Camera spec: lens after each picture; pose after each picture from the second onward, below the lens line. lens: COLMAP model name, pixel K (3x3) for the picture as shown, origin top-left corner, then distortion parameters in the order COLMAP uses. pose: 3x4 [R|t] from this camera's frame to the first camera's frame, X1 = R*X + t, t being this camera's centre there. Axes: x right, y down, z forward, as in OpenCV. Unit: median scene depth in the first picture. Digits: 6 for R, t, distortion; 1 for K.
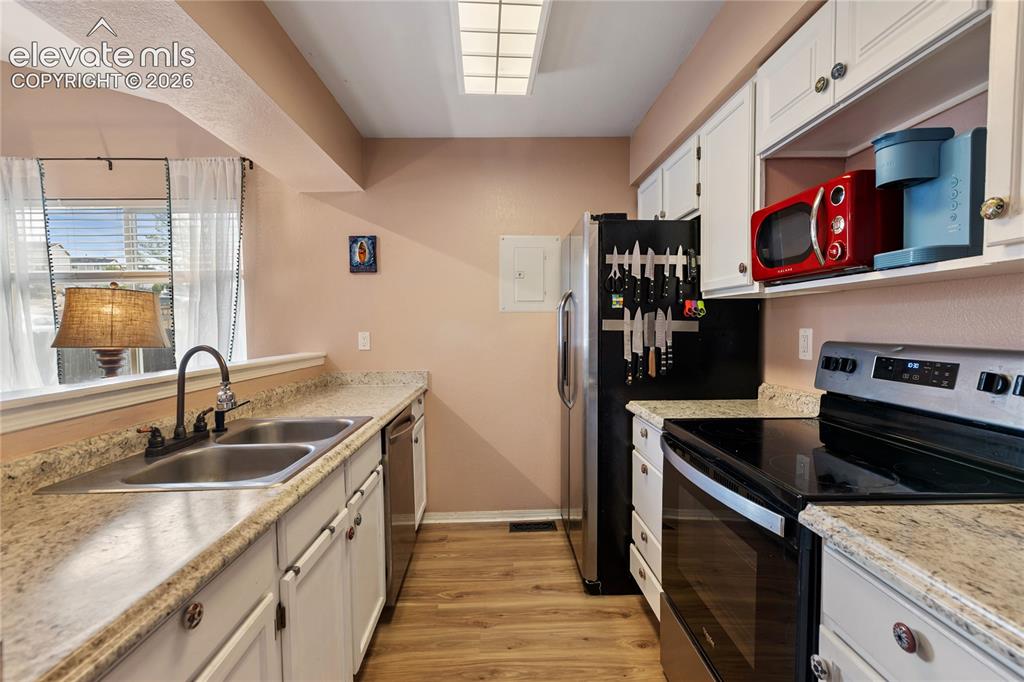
lens RADIAL K [[472.7, 0, 512.0], [0, 472.7, 341.0], [0, 0, 1]] dist [-0.001538, -0.000028]
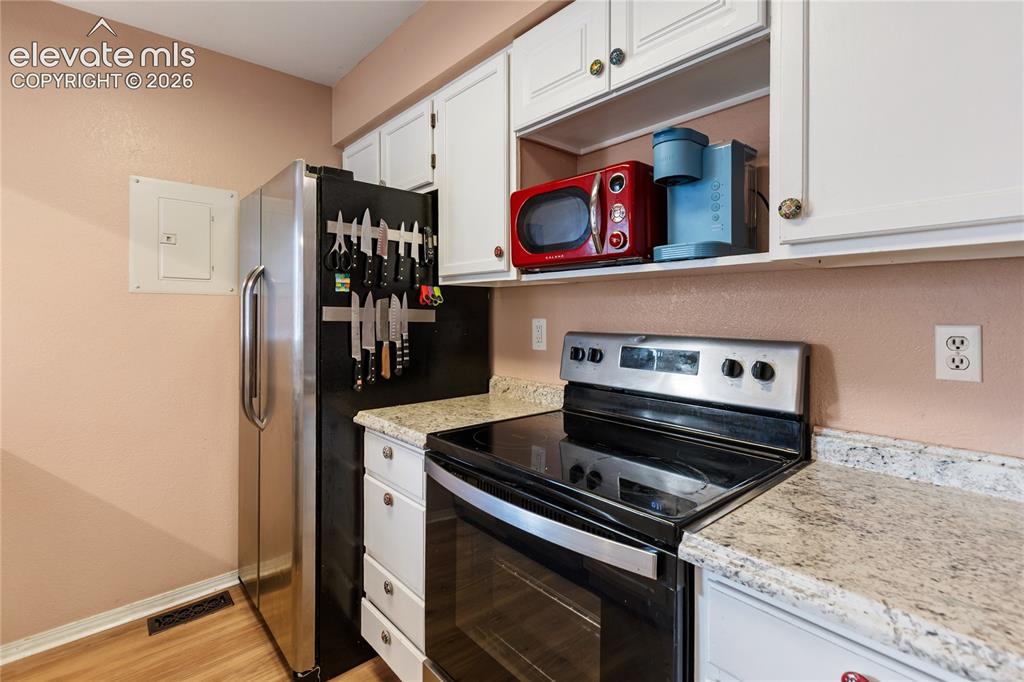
lens RADIAL K [[479.3, 0, 513.0], [0, 479.3, 313.6], [0, 0, 1]] dist [0.002935, 0.000329]
pose [[0.768374, 0.007310, 0.639959, -0.062468], [0.014235, 0.999492, -0.028509, -0.008317], [-0.639843, 0.031016, 0.767880, 0.228389]]
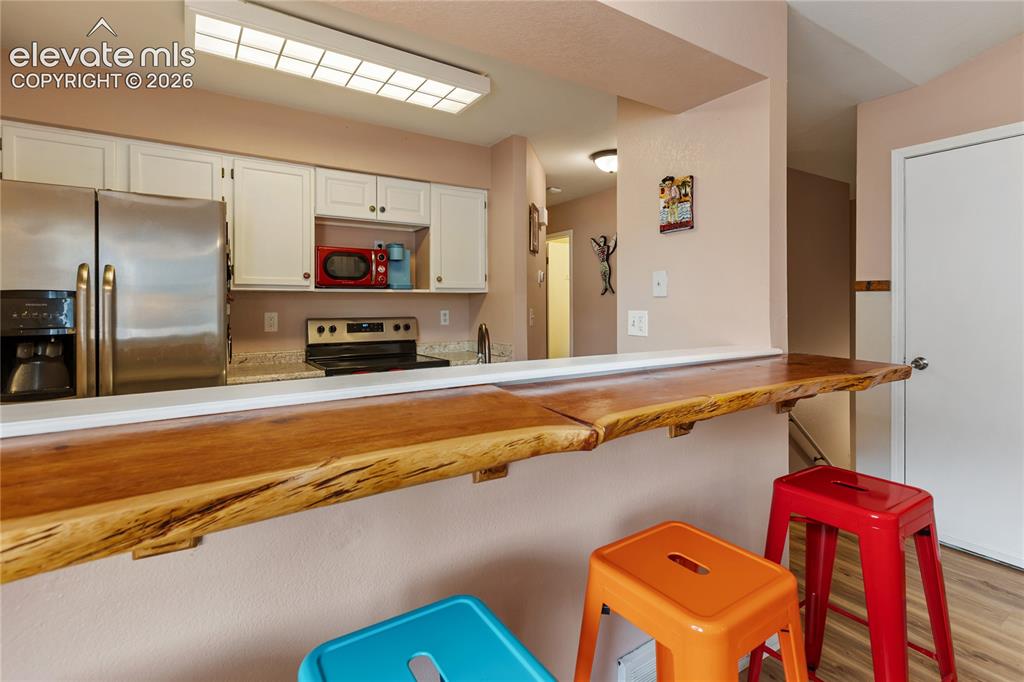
lens RADIAL K [[479.3, 0, 513.0], [0, 479.3, 313.6], [0, 0, 1]] dist [0.002935, 0.000329]
pose [[-0.522136, -0.000947, 0.852862, -1.086364], [0.040228, 0.998859, 0.025738, -0.027598], [-0.851913, 0.047748, -0.521502, 1.027151]]
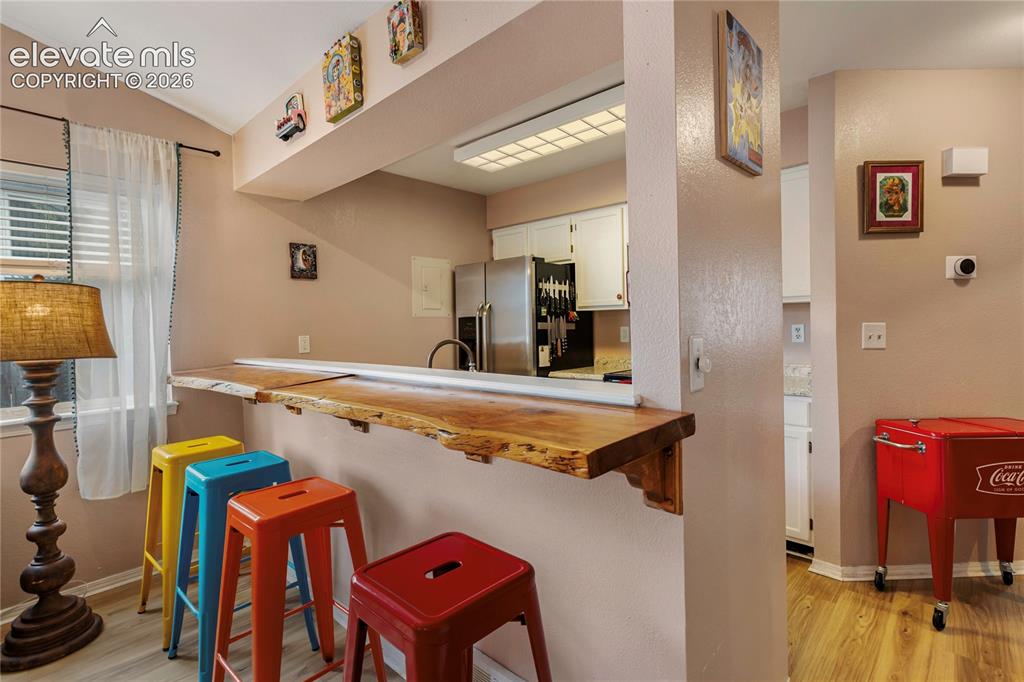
lens RADIAL K [[489.9, 0, 510.4], [0, 489.9, 327.8], [0, 0, 1]] dist [0.000441, 0.000085]
pose [[0.706695, -0.008852, 0.707463, -1.066114], [0.037910, 0.998959, -0.025370, 0.011596], [-0.706502, 0.044749, 0.706295, -0.114118]]
